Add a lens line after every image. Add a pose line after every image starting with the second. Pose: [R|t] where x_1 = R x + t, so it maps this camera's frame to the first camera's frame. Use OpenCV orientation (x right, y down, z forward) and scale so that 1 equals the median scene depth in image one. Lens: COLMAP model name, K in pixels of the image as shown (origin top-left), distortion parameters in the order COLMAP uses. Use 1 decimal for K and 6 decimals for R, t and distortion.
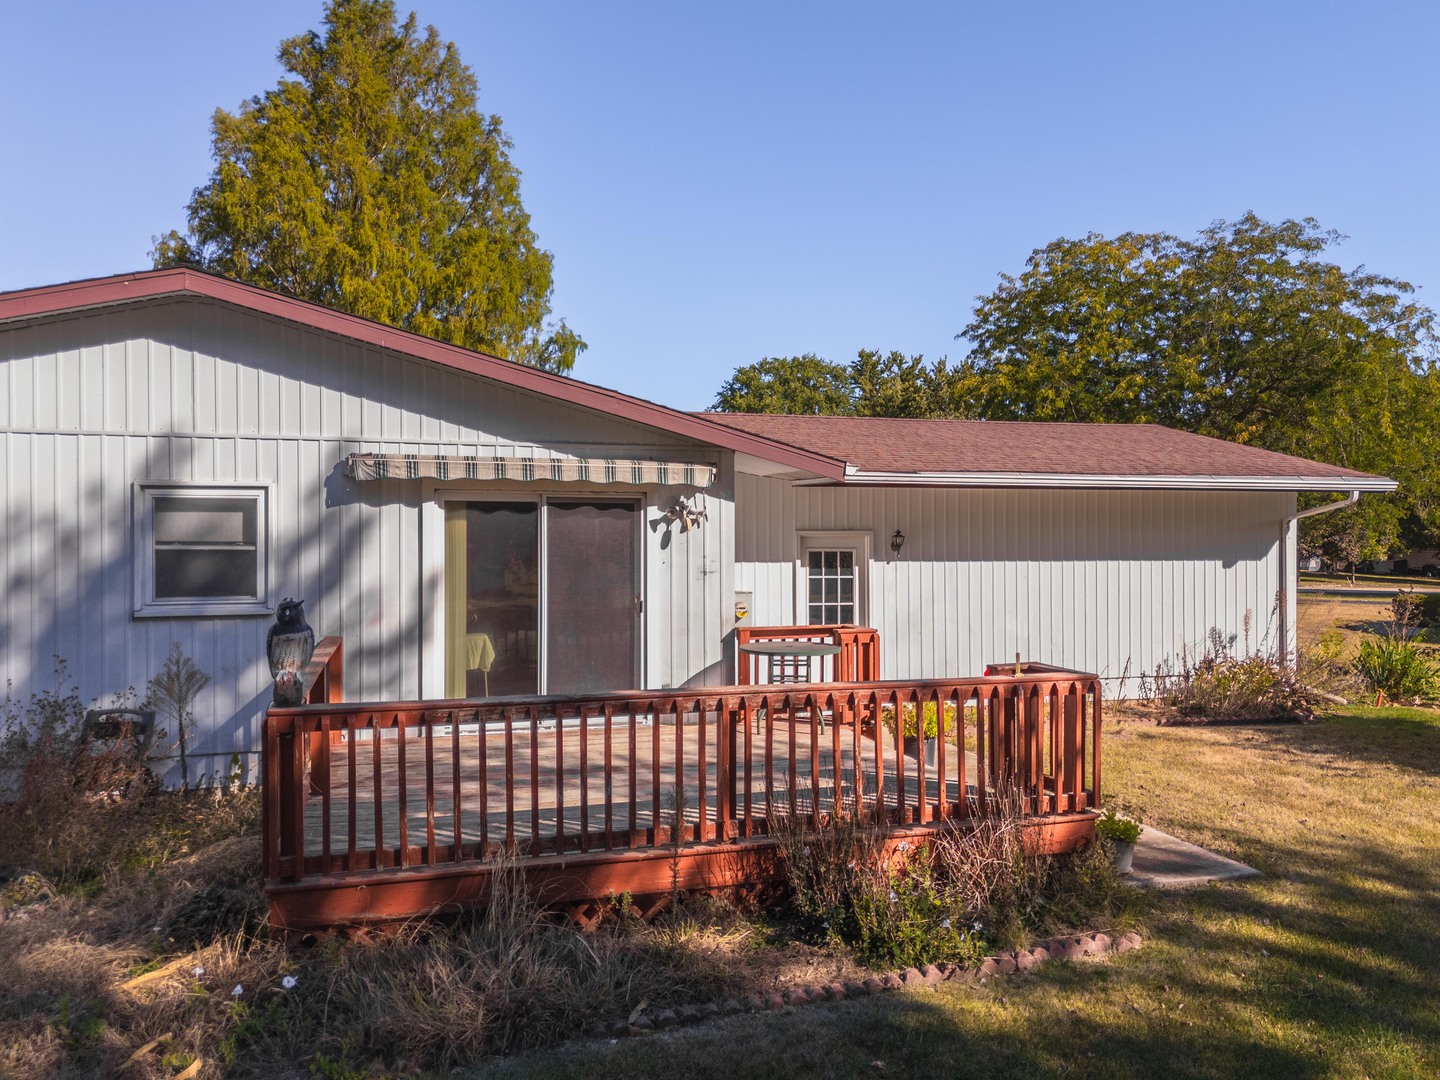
lens RADIAL K [[1054.9, 0, 720.0], [0, 1054.9, 540.0], [0, 0, 1]] dist [0.068475, -0.057997]
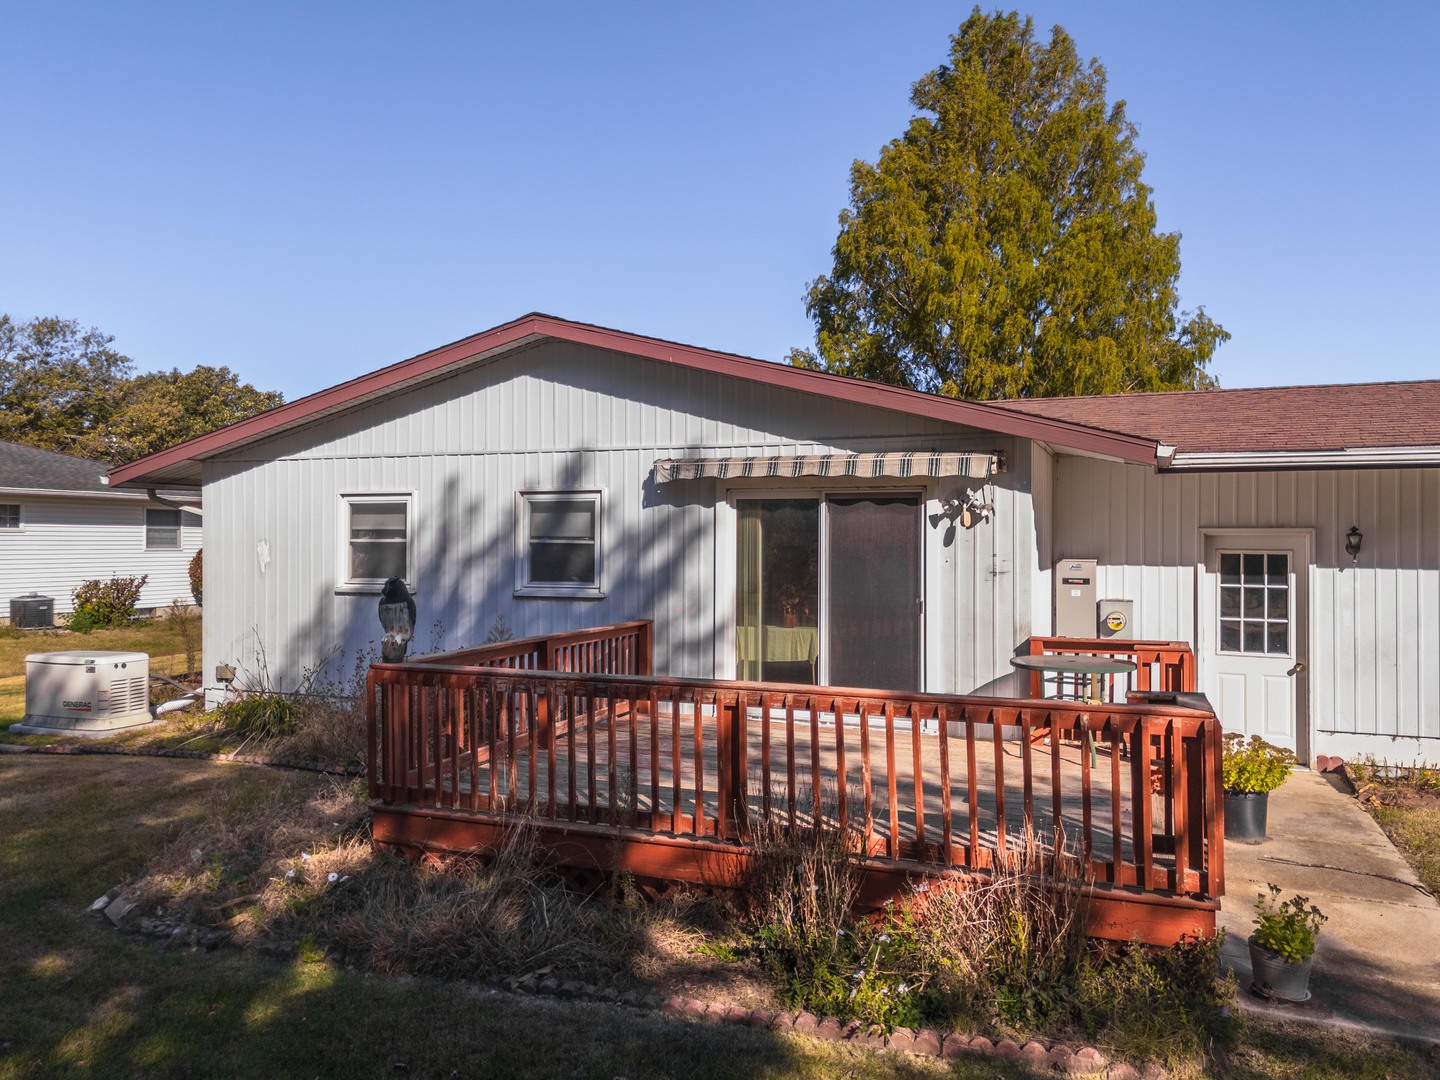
lens RADIAL K [[1054.9, 0, 720.0], [0, 1054.9, 540.0], [0, 0, 1]] dist [0.068475, -0.057997]
pose [[0.784530, 0.001735, -0.620088, 0.354611], [-0.007238, 0.999954, -0.006359, 0.010030], [0.620048, 0.009476, 0.784506, 0.140971]]
